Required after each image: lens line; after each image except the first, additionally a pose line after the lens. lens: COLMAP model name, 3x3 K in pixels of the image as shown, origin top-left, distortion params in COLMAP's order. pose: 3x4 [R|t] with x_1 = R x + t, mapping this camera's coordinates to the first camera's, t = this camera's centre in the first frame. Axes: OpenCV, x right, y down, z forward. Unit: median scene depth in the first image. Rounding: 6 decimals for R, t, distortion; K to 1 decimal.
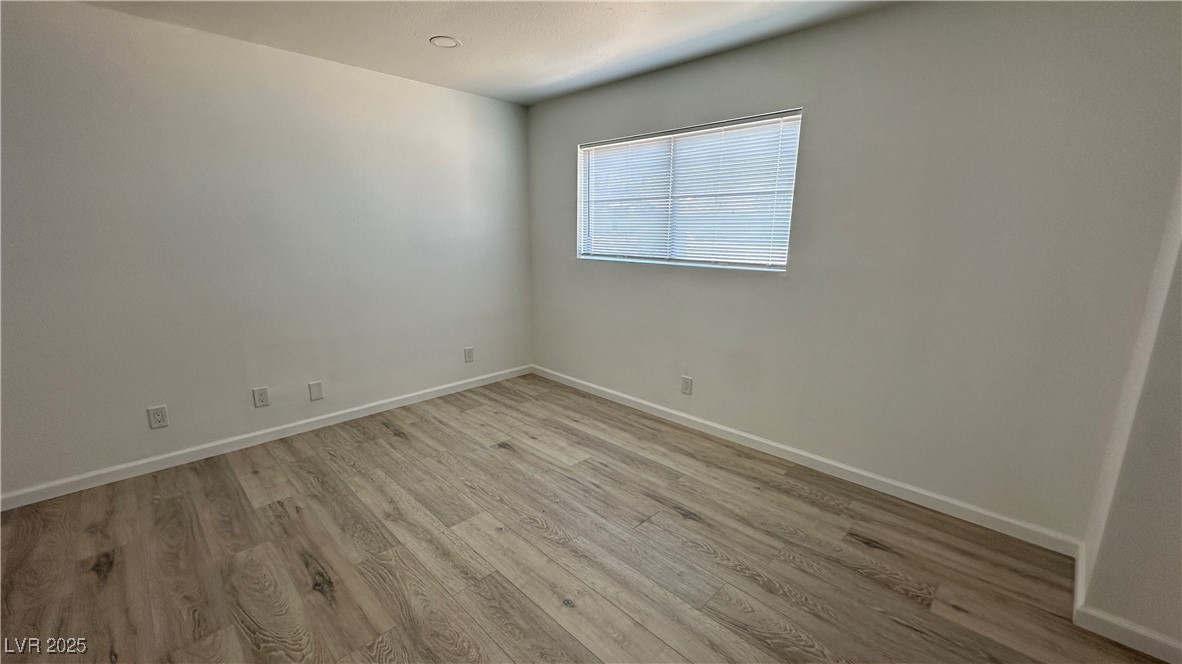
lens RADIAL K [[473.6, 0, 591.0], [0, 473.6, 332.0], [0, 0, 1]] dist [0.000874, 0.000361]
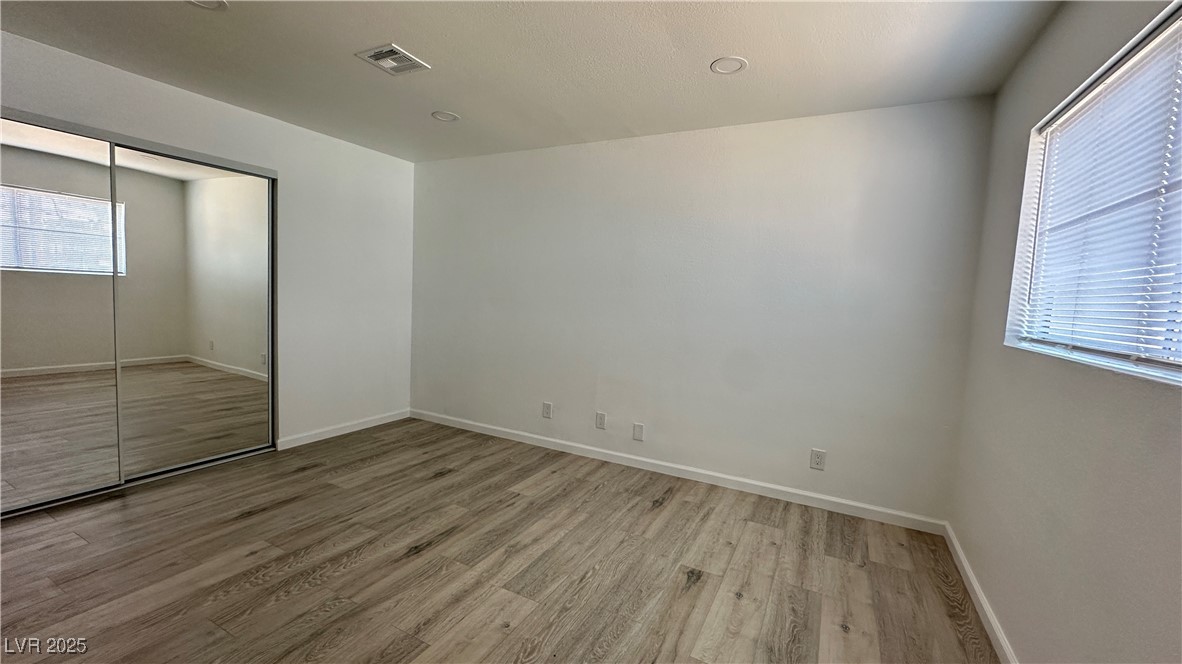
lens RADIAL K [[473.6, 0, 591.0], [0, 473.6, 332.0], [0, 0, 1]] dist [0.000874, 0.000361]
pose [[0.288335, 0.080222, -0.954163, 0.422446], [-0.243682, 0.969823, 0.007901, -0.082751], [0.926003, 0.230235, 0.299183, 0.559845]]
